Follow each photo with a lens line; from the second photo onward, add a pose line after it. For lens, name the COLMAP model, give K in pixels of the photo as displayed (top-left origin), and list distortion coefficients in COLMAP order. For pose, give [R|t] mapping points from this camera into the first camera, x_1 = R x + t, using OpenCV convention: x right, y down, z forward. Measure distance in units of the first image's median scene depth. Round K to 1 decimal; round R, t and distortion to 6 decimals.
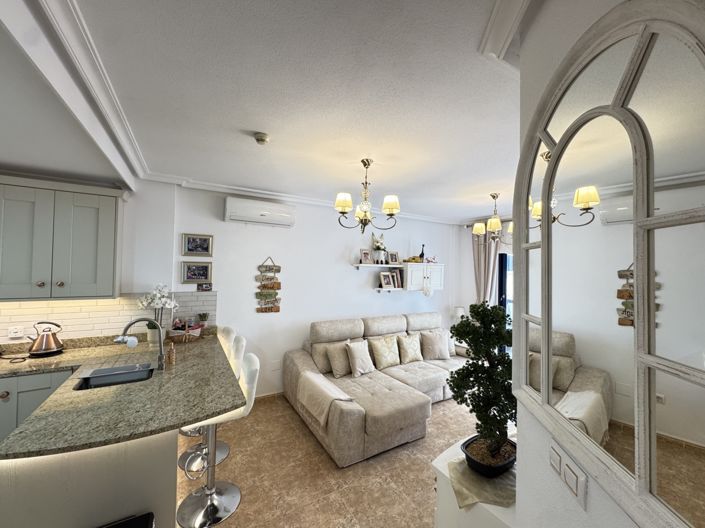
lens RADIAL K [[280.9, 0, 352.7], [0, 280.9, 264.1], [0, 0, 1]] dist [-0.005188, 0.000860]
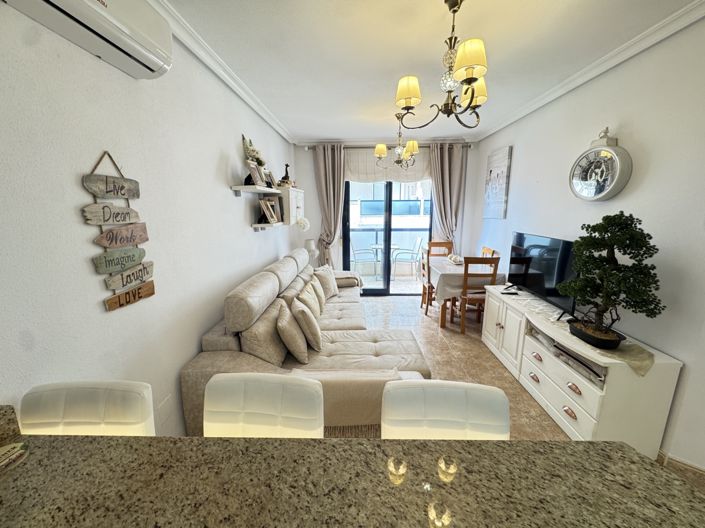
lens RADIAL K [[280.9, 0, 354.5], [0, 280.9, 264.2], [0, 0, 1]] dist [-0.005188, 0.000860]
pose [[0.525626, -0.192174, 0.828726, -0.463078], [0.002450, 0.974489, 0.224422, 0.034642], [-0.850712, -0.115931, 0.512688, 0.561946]]
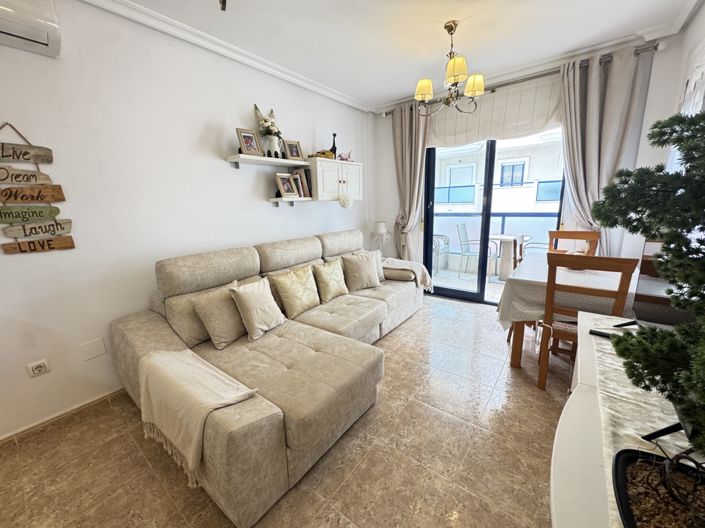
lens RADIAL K [[280.9, 0, 352.6], [0, 280.9, 264.2], [0, 0, 1]] dist [-0.005188, 0.000860]
pose [[0.928011, -0.129037, 0.349494, 0.014032], [0.045175, 0.970156, 0.238238, 0.107937], [-0.369805, -0.205299, 0.906144, 0.393606]]
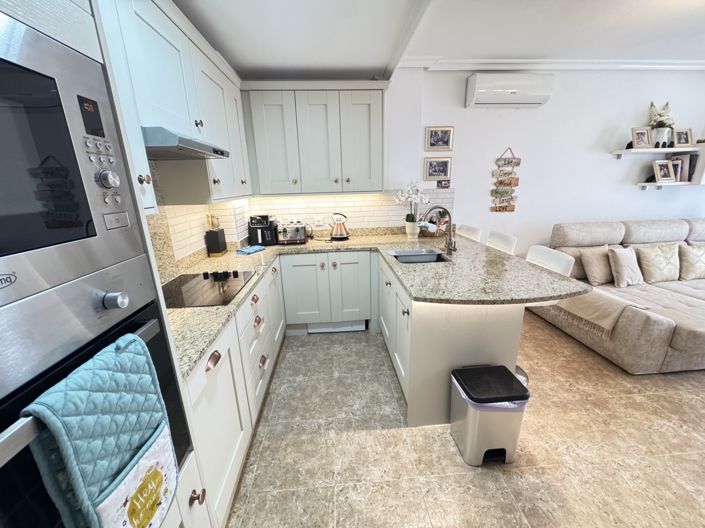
lens RADIAL K [[280.9, 0, 353.8], [0, 280.9, 264.1], [0, 0, 1]] dist [-0.005188, 0.000860]
pose [[0.893070, 0.080690, -0.442622, -0.323358], [0.051475, 0.959002, 0.278686, 0.055723], [0.446963, -0.271670, 0.852303, -0.056760]]
